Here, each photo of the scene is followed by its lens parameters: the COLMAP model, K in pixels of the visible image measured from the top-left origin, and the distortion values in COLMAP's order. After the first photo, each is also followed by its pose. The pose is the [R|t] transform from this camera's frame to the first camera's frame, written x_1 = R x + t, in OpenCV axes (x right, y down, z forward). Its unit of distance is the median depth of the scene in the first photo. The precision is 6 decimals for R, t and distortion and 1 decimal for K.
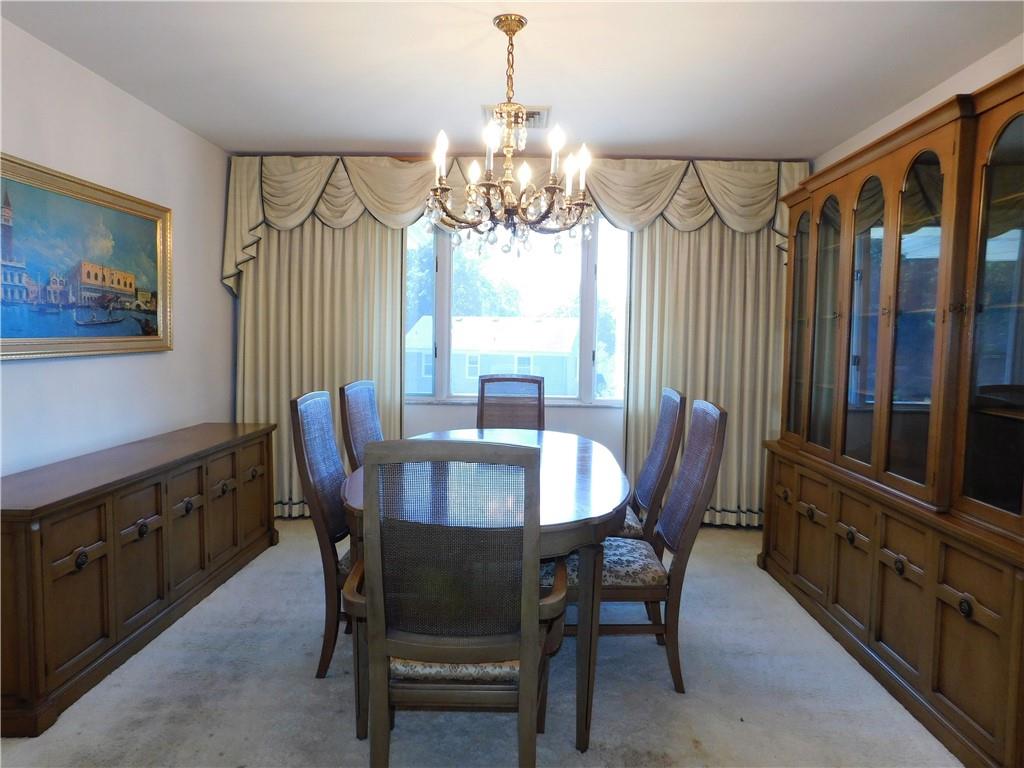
lens RADIAL K [[678.7, 0, 512.0], [0, 678.7, 384.0], [0, 0, 1]] dist [-0.024586, -0.000202]
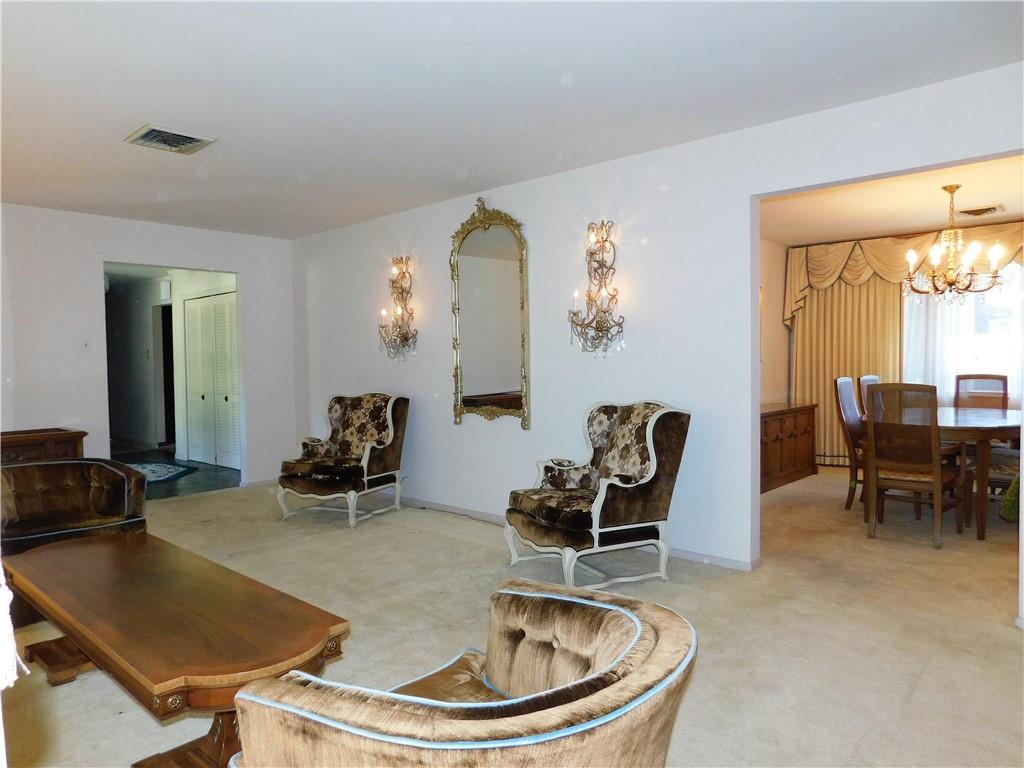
lens RADIAL K [[678.7, 0, 512.0], [0, 678.7, 384.0], [0, 0, 1]] dist [-0.024586, -0.000202]
pose [[0.752302, -0.002093, -0.658815, 0.185296], [-0.021183, 0.999401, -0.027364, 0.066842], [0.658477, 0.034542, 0.751807, -0.747685]]
